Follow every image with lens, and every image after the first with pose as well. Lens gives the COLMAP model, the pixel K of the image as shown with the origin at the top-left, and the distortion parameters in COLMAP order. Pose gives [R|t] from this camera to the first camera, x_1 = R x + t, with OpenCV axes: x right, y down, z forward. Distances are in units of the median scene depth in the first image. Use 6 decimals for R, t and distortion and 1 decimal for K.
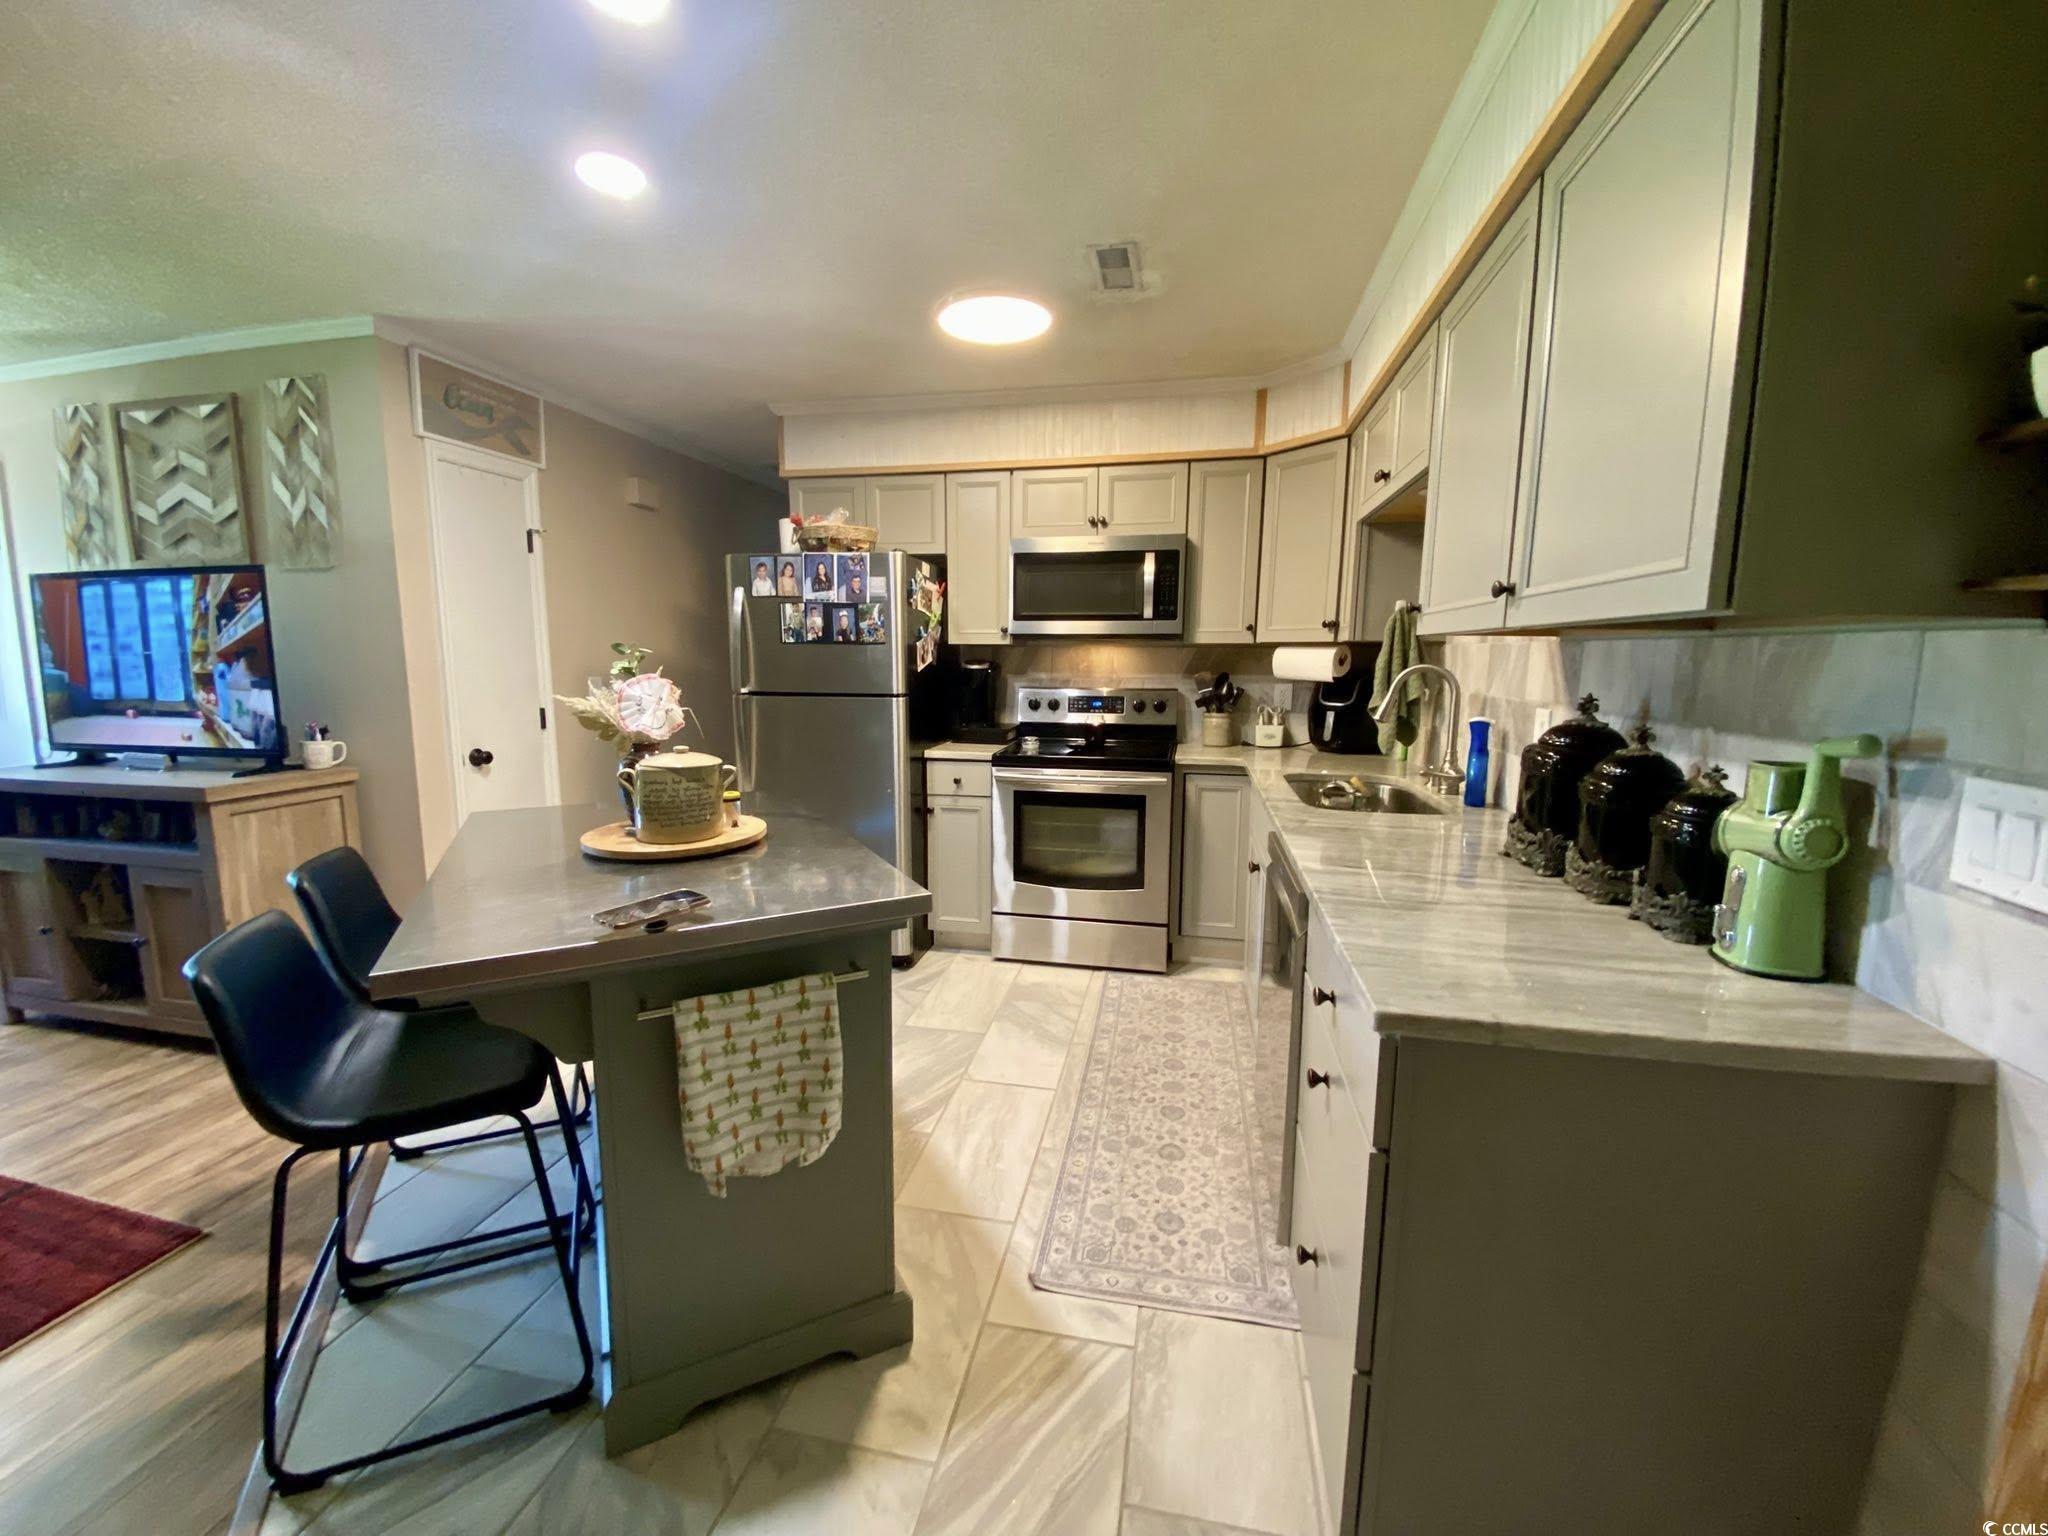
lens RADIAL K [[840.7, 0, 1011.4], [0, 840.7, 772.3], [0, 0, 1]] dist [0.003482, -0.000087]
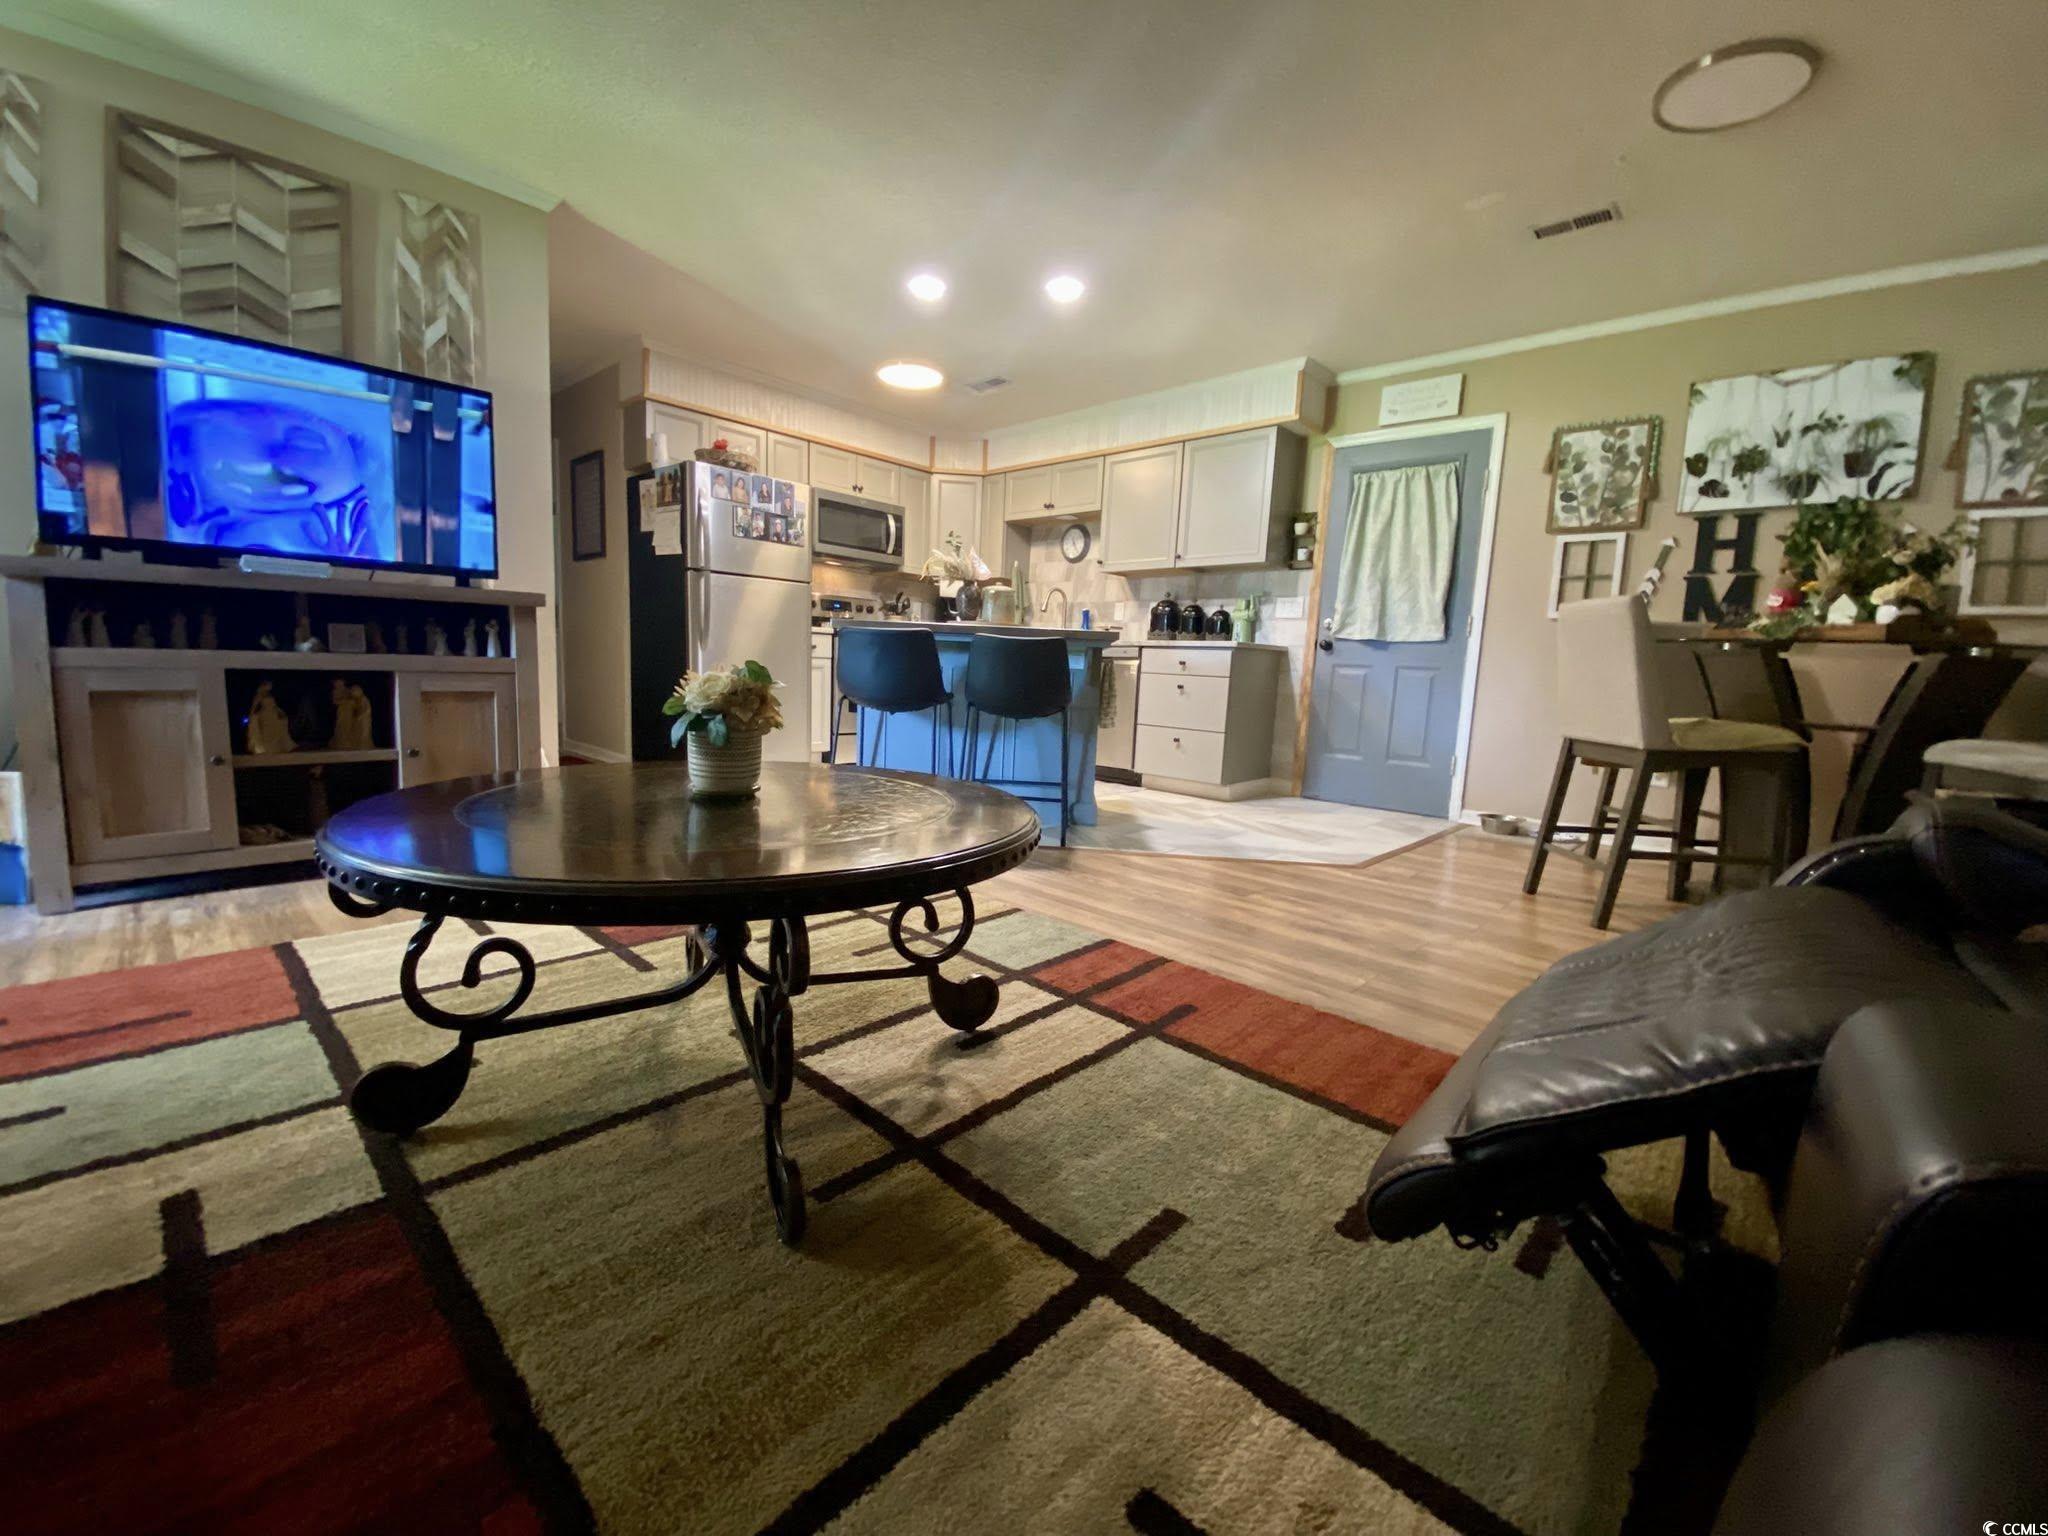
lens RADIAL K [[840.7, 0, 1026.1], [0, 840.7, 762.9], [0, 0, 1]] dist [0.003482, -0.000087]
pose [[0.503337, -0.084692, 0.859930, -1.271082], [0.081995, 0.995376, 0.050038, 0.189266], [-0.860191, 0.045324, 0.507954, -0.088698]]
